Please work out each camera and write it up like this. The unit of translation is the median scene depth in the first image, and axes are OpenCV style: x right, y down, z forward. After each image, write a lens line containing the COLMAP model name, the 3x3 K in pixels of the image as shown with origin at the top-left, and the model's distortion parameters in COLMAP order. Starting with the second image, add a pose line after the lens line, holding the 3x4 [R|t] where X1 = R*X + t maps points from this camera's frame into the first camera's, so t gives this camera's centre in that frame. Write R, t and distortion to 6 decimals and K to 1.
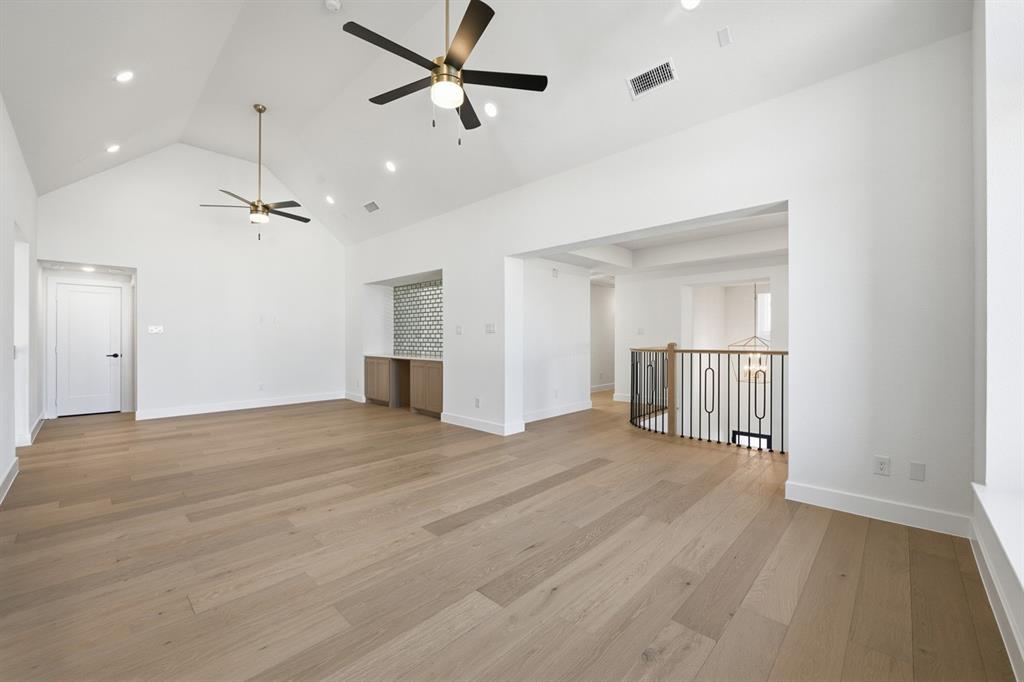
lens RADIAL K [[410.2, 0, 518.1], [0, 410.2, 339.0], [0, 0, 1]] dist [-0.006566, 0.000094]
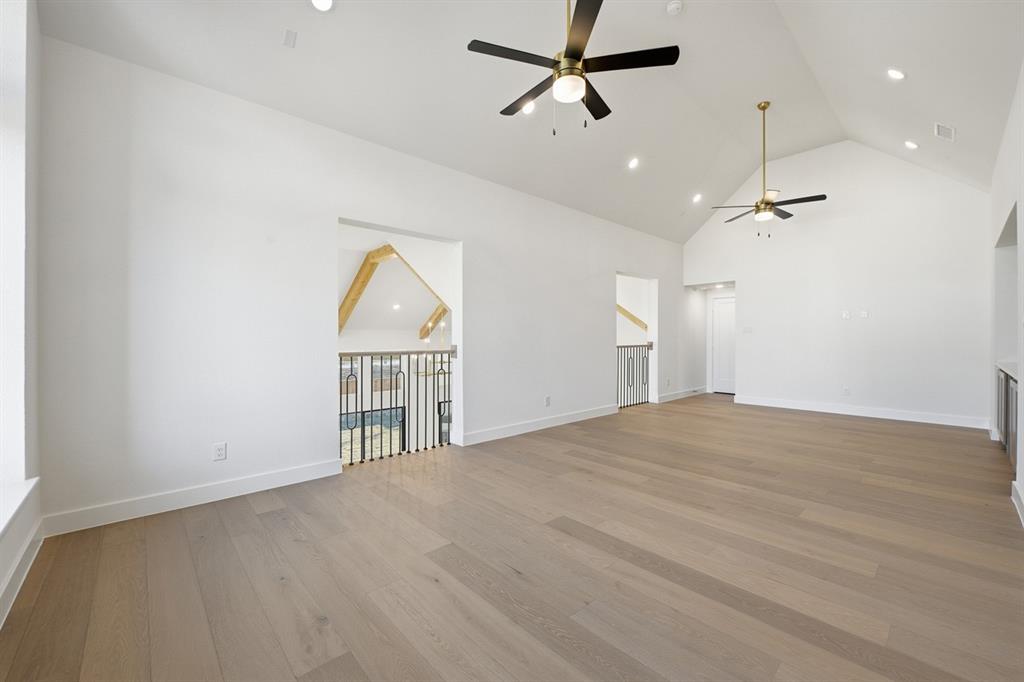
lens RADIAL K [[410.2, 0, 513.4], [0, 410.2, 338.7], [0, 0, 1]] dist [-0.006566, 0.000094]
pose [[-0.073366, 0.001283, -0.997304, 0.743089], [0.002554, 0.999996, 0.001098, 0.000677], [0.997302, -0.002467, -0.073369, 0.855087]]
